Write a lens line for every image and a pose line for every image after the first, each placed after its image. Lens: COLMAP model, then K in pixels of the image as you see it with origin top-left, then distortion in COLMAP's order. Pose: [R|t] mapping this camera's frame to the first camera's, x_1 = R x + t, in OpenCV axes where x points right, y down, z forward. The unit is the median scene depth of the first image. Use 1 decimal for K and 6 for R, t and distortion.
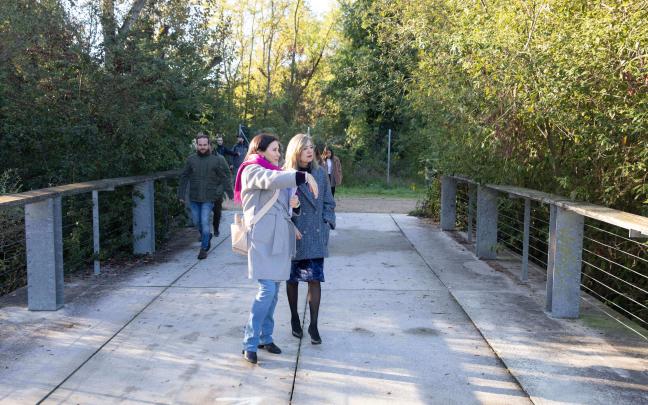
lens RADIAL K [[622.4, 0, 349.2], [0, 622.4, 203.7], [0, 0, 1]] dist [-0.015875, 0.011701]
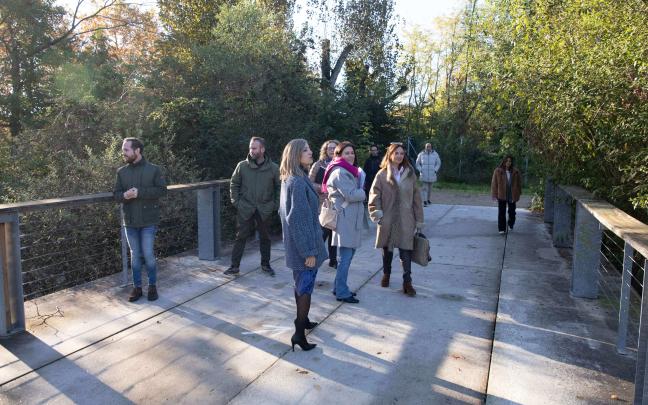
lens RADIAL K [[484.0, 0, 355.4], [0, 484.0, 201.7], [0, 0, 1]] dist [-0.140261, 0.130932]
pose [[0.939697, 0.029965, -0.340693, 0.252760], [-0.027960, 0.999551, 0.010792, 0.004877], [0.340863, -0.000615, 0.940113, 0.013847]]
